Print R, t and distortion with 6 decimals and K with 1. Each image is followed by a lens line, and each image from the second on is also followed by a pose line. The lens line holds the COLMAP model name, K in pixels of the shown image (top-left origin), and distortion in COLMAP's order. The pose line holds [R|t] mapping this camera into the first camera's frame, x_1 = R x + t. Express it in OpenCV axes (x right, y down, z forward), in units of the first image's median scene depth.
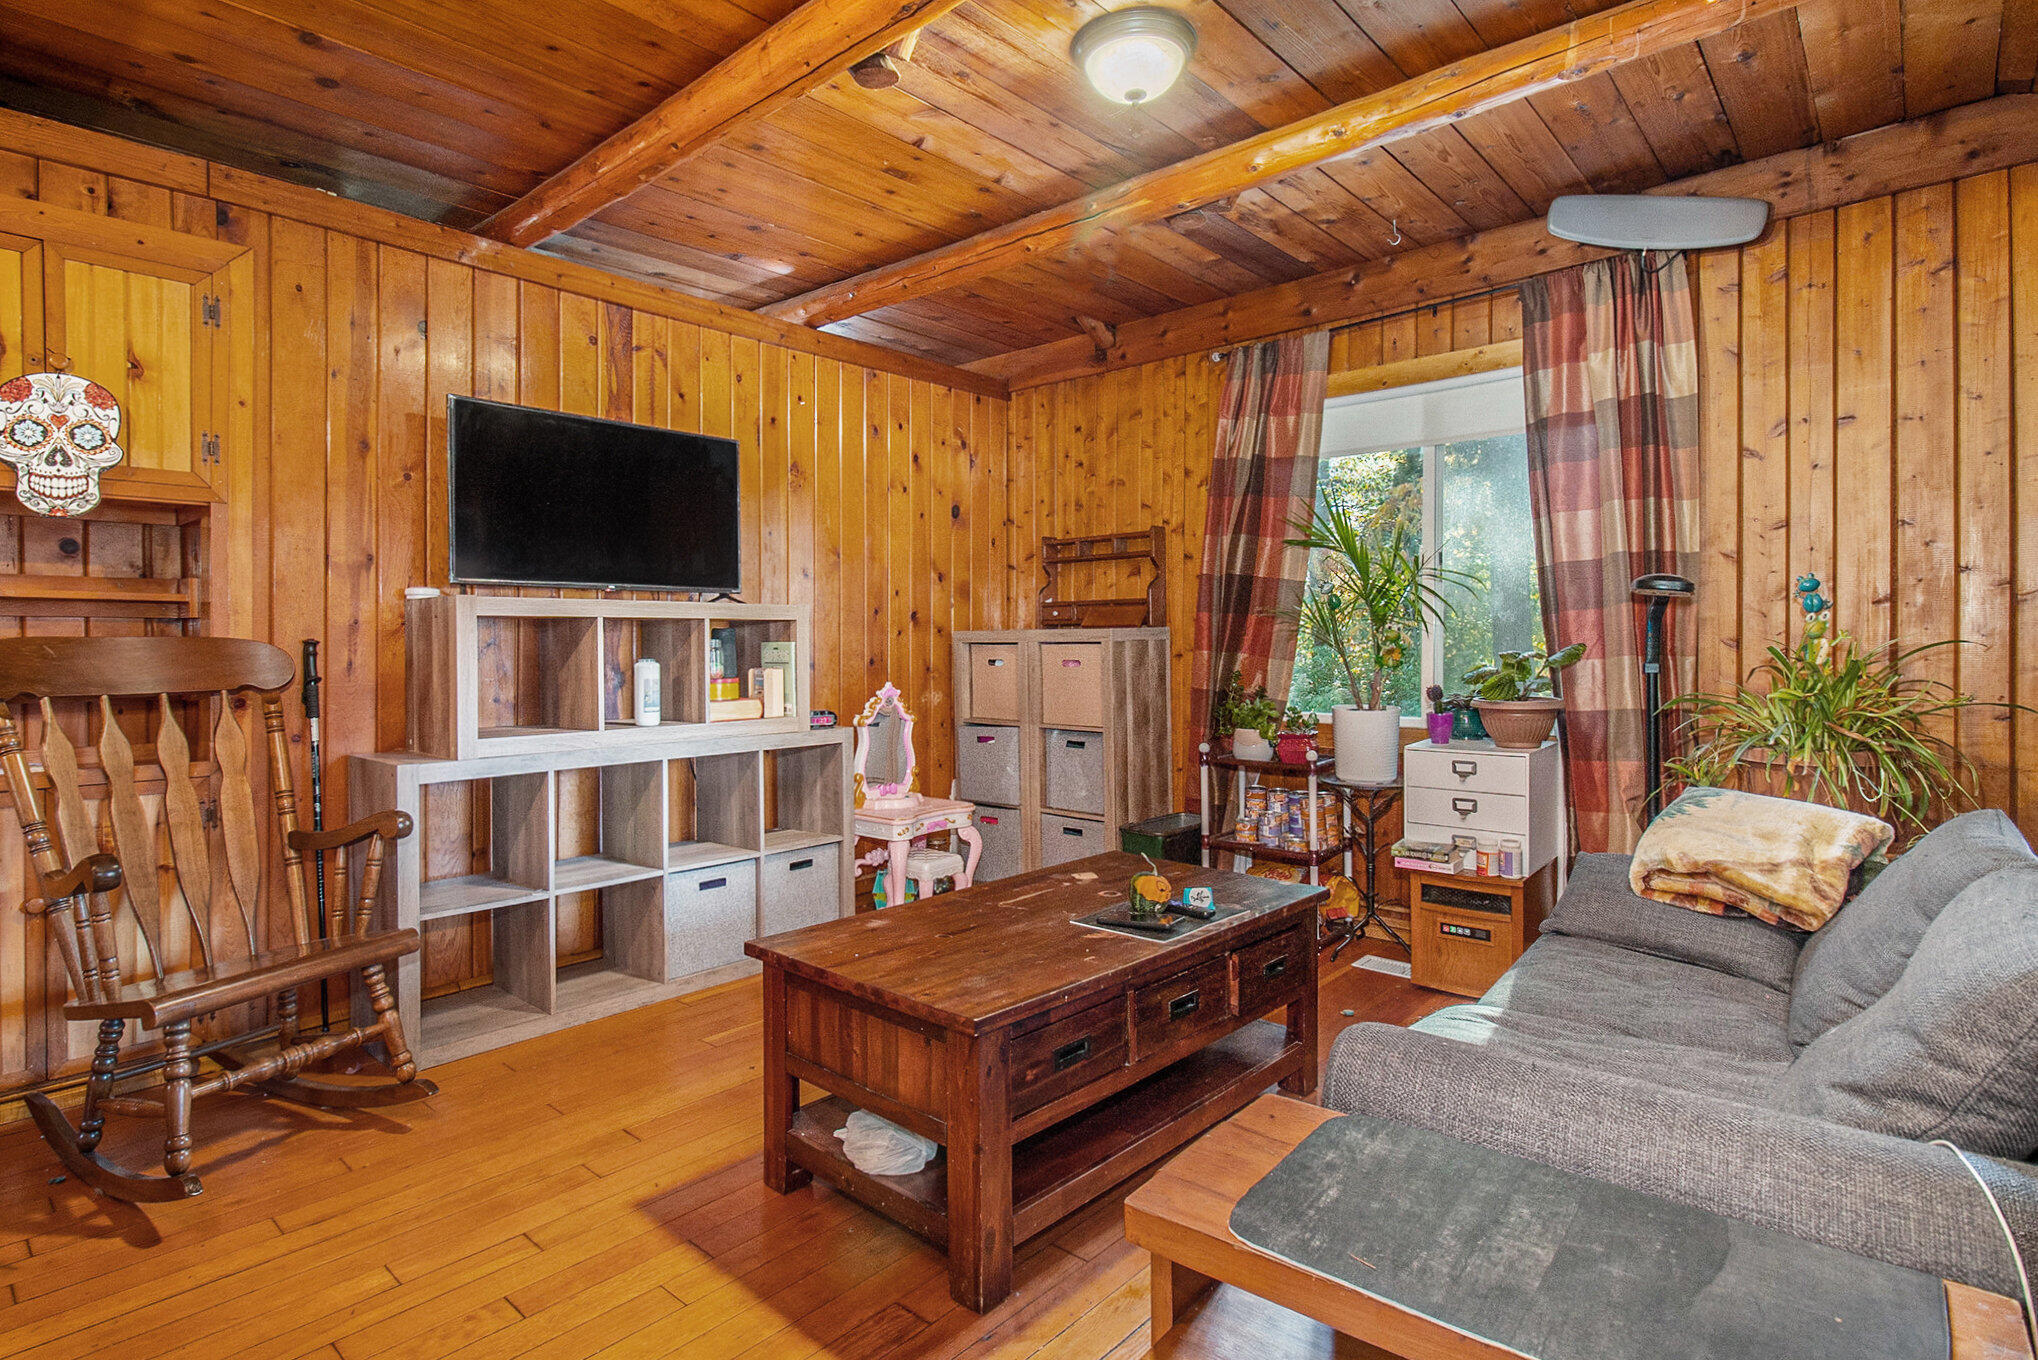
lens RADIAL K [[997.0, 0, 992.8], [0, 997.0, 640.6], [0, 0, 1]] dist [-0.032135, -0.003824]
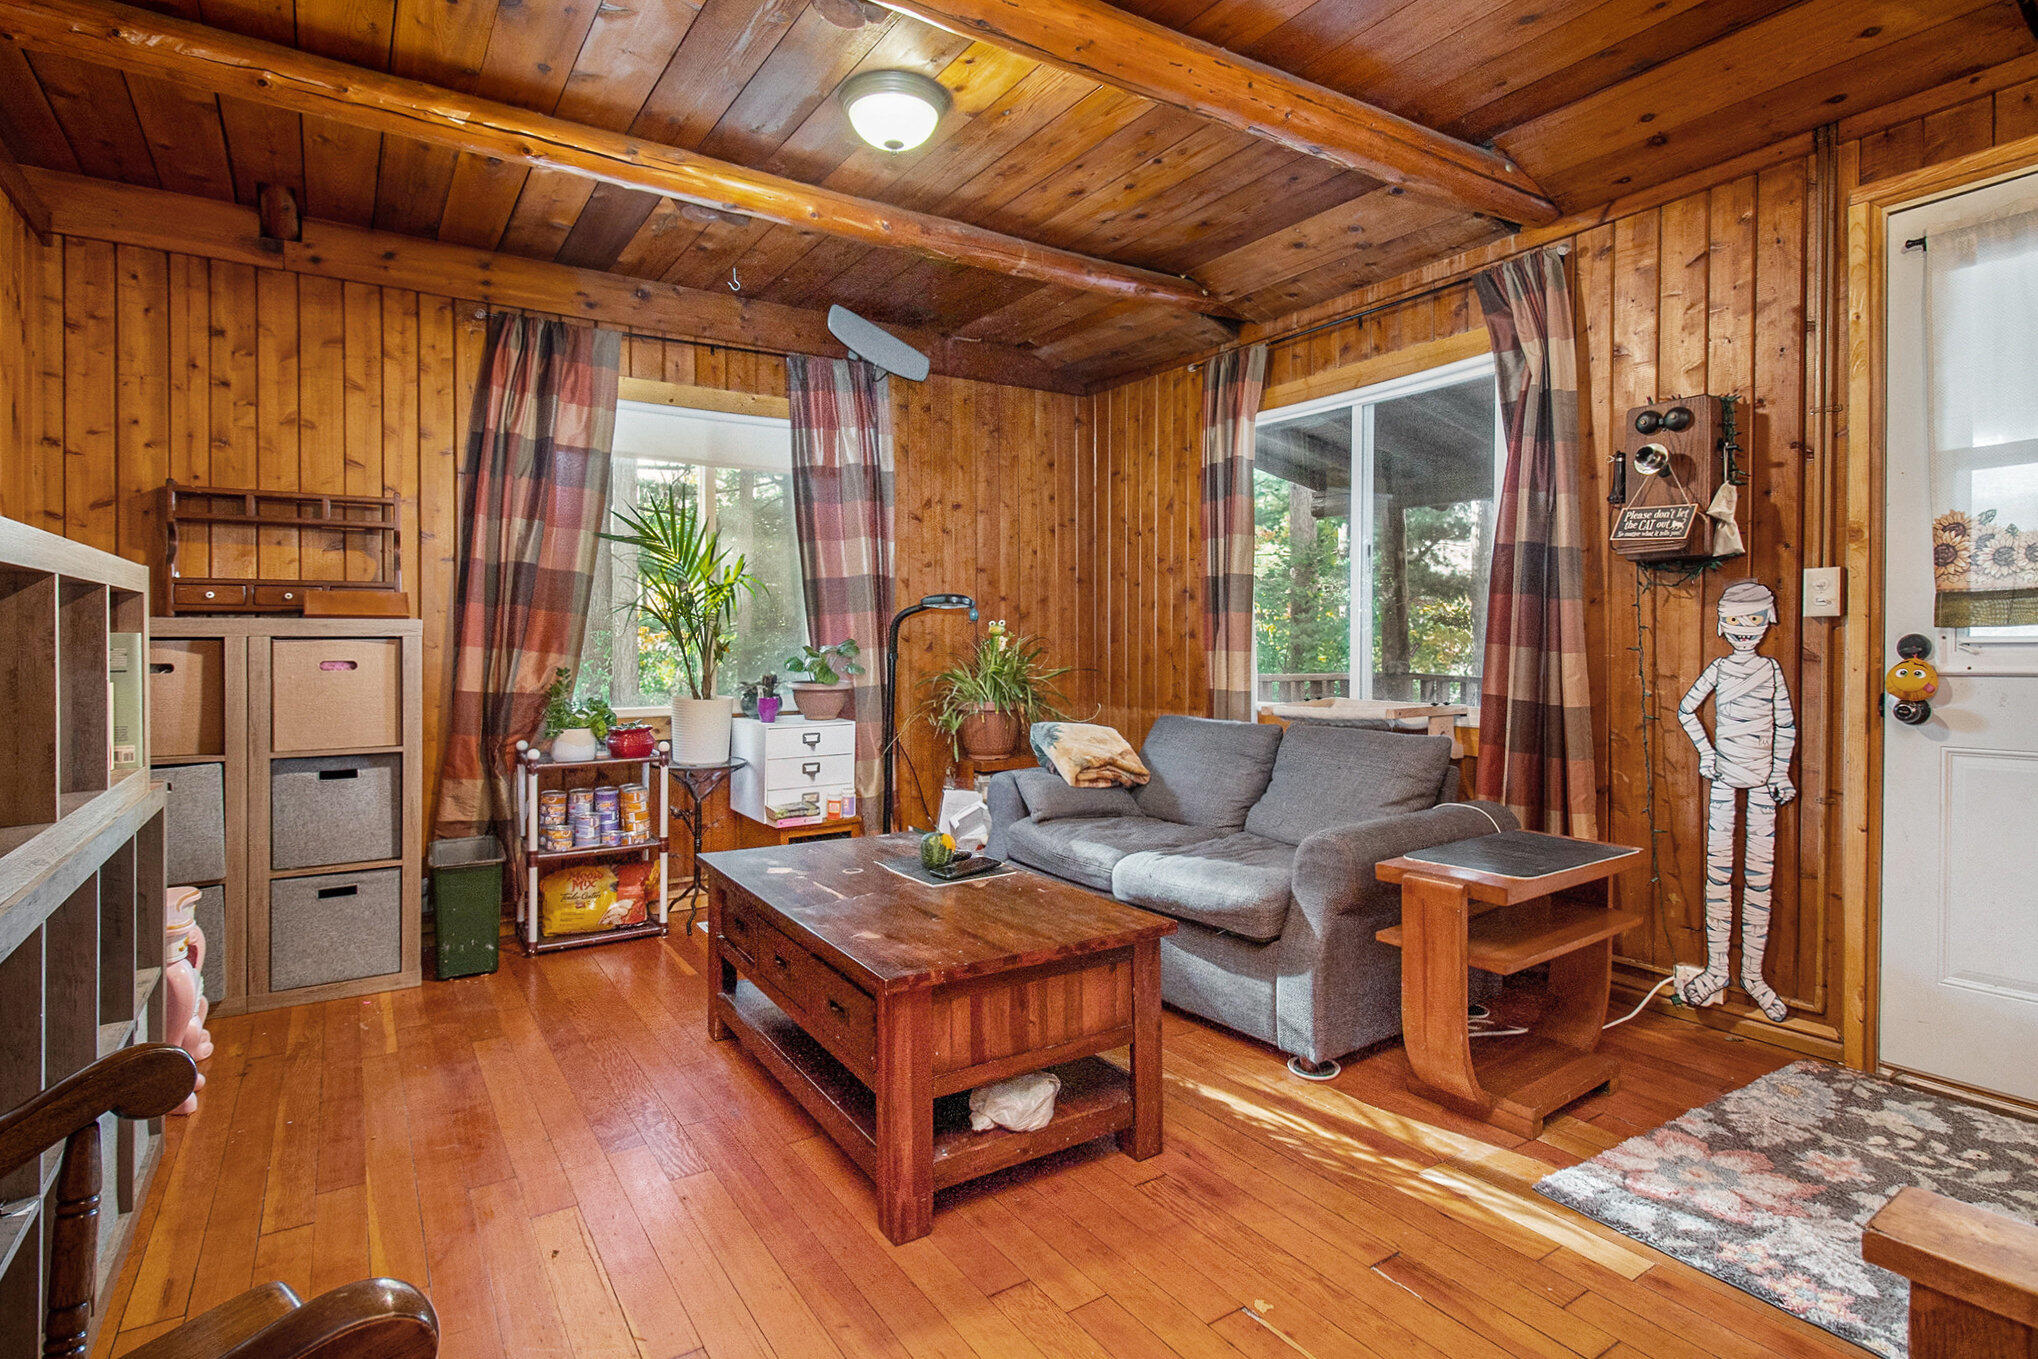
lens RADIAL K [[997.0, 0, 1024.8], [0, 997.0, 640.3], [0, 0, 1]] dist [-0.032135, -0.003824]
pose [[0.236234, 0.001440, 0.971695, -0.662051], [-0.000497, 0.999999, -0.001361, 0.005293], [-0.971696, -0.000162, 0.236235, 0.422014]]
